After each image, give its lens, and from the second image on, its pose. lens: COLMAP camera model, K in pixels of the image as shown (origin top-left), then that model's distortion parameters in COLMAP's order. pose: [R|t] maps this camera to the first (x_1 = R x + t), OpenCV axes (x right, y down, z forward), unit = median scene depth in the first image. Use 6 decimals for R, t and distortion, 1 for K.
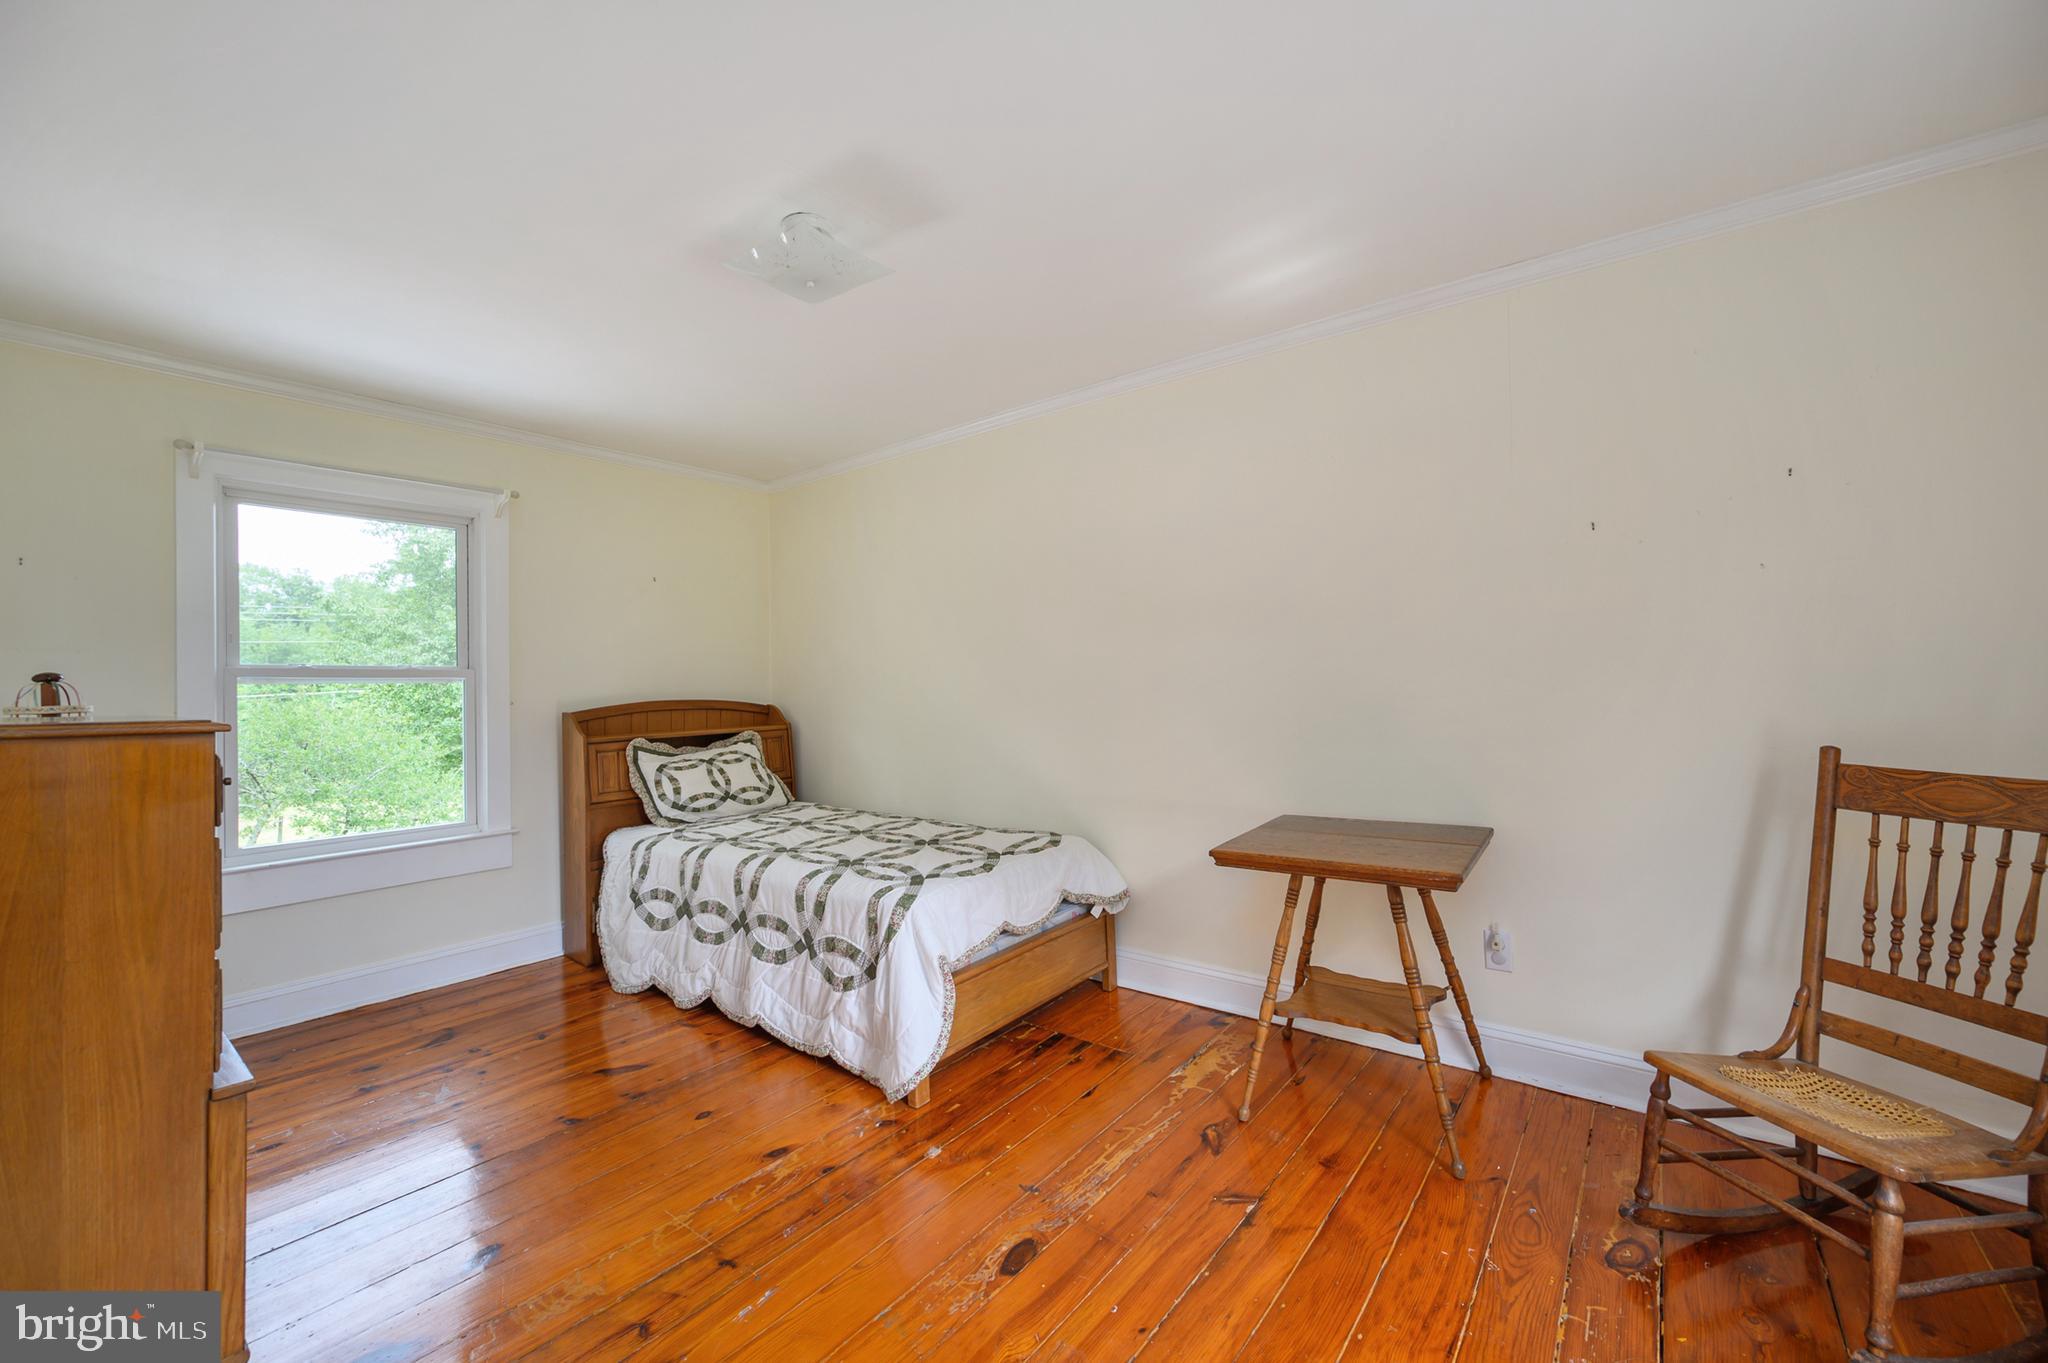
lens RADIAL K [[822.1, 0, 997.5], [0, 822.1, 718.0], [0, 0, 1]] dist [-0.000397, -0.000124]
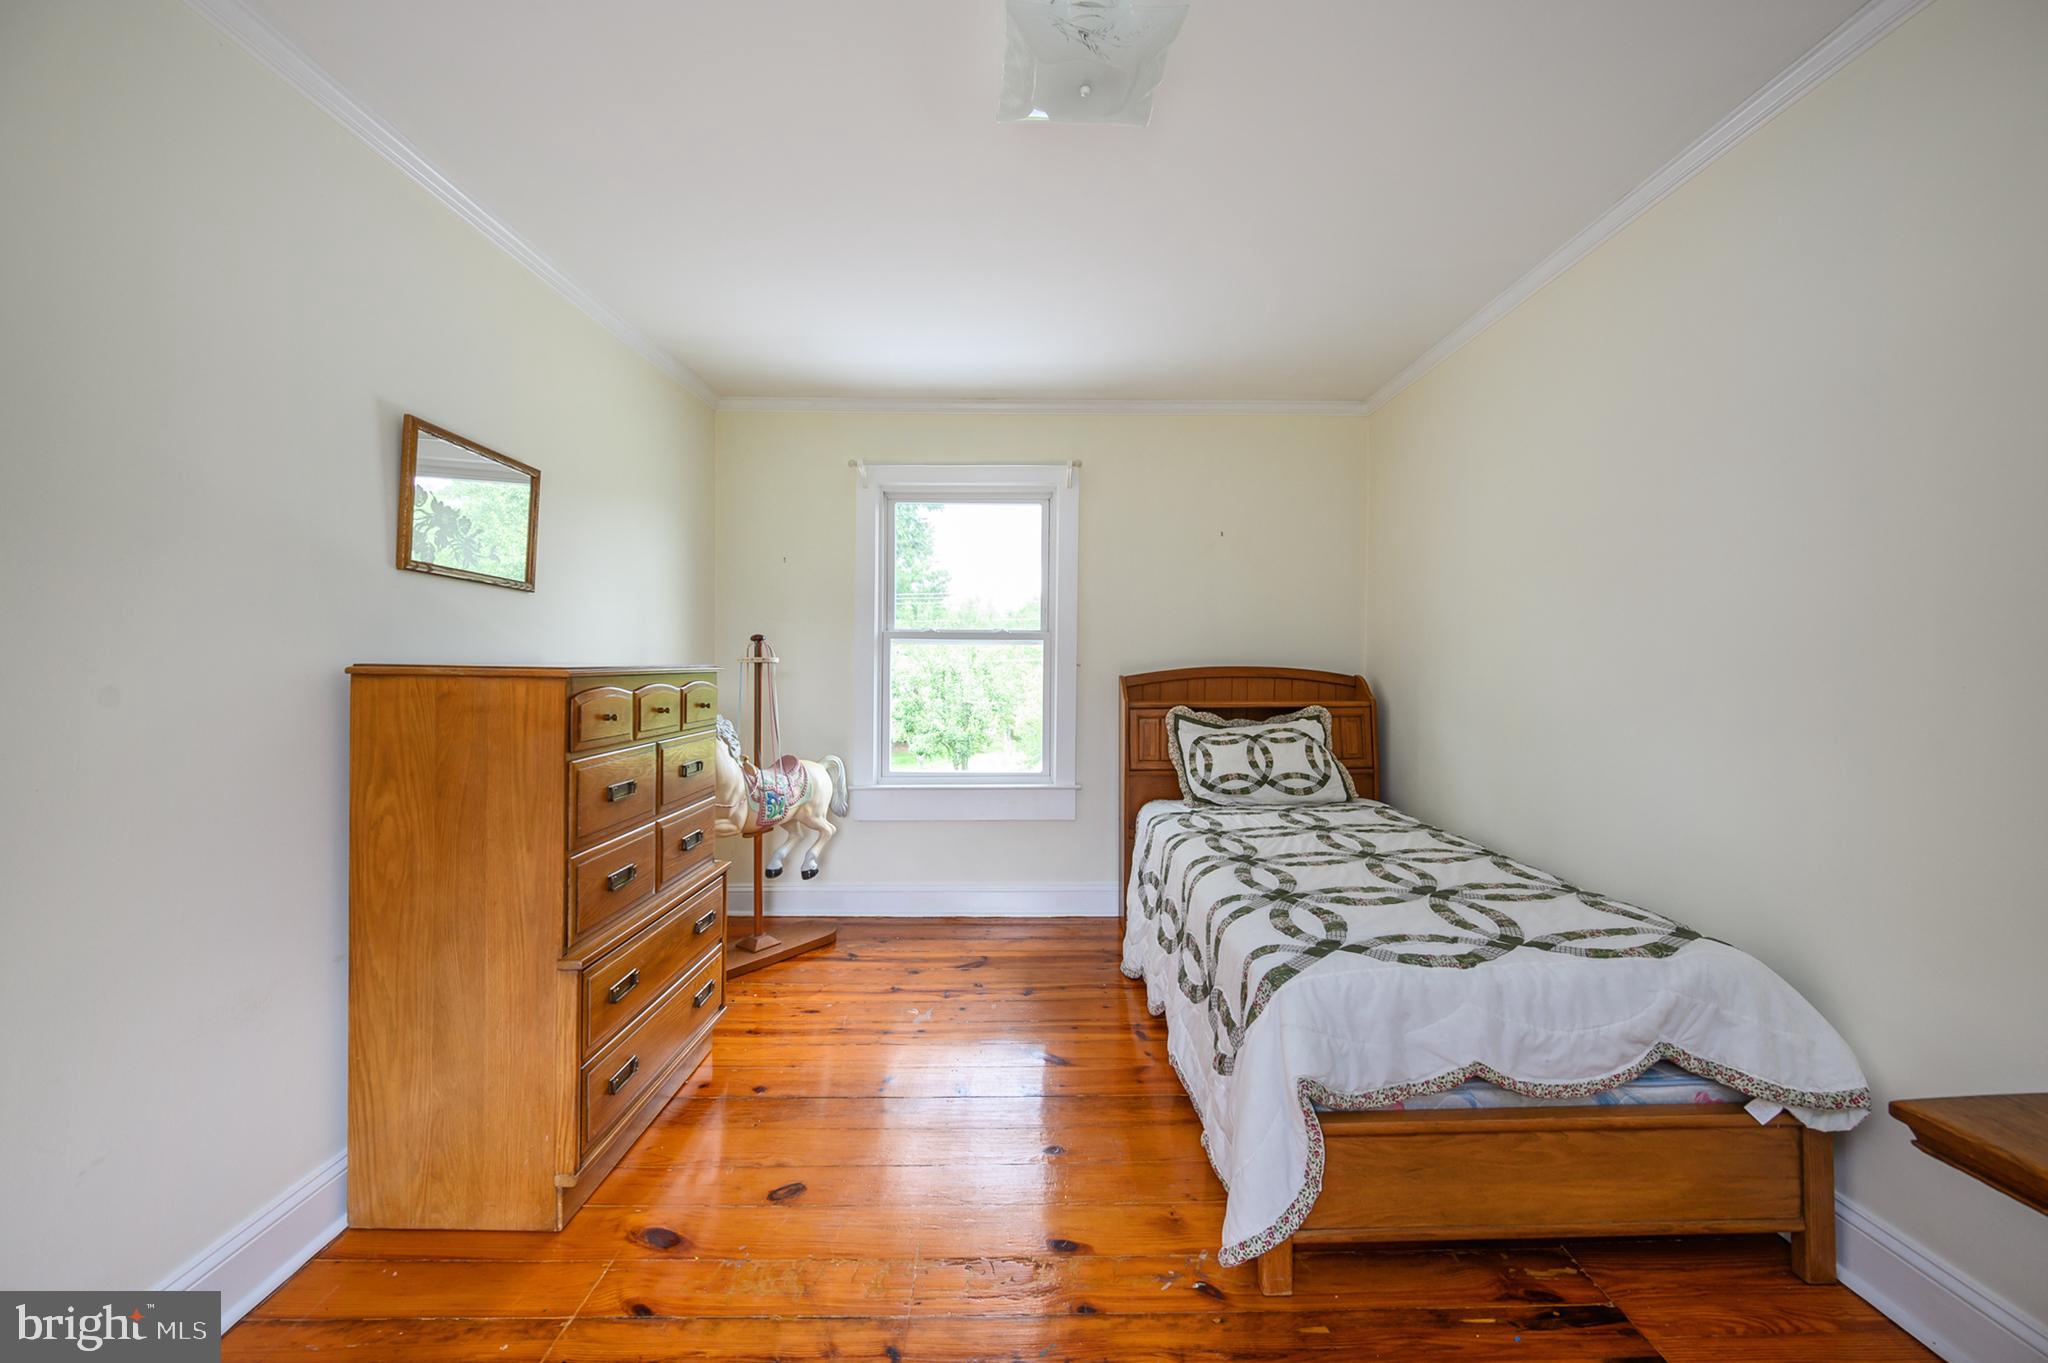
lens RADIAL K [[822.1, 0, 1032.6], [0, 822.1, 684.5], [0, 0, 1]] dist [-0.000397, -0.000124]
pose [[0.639629, 0.043076, -0.767476, 0.177865], [-0.044639, 0.998825, 0.018858, -0.010408], [0.767386, 0.022197, 0.640801, 0.285721]]
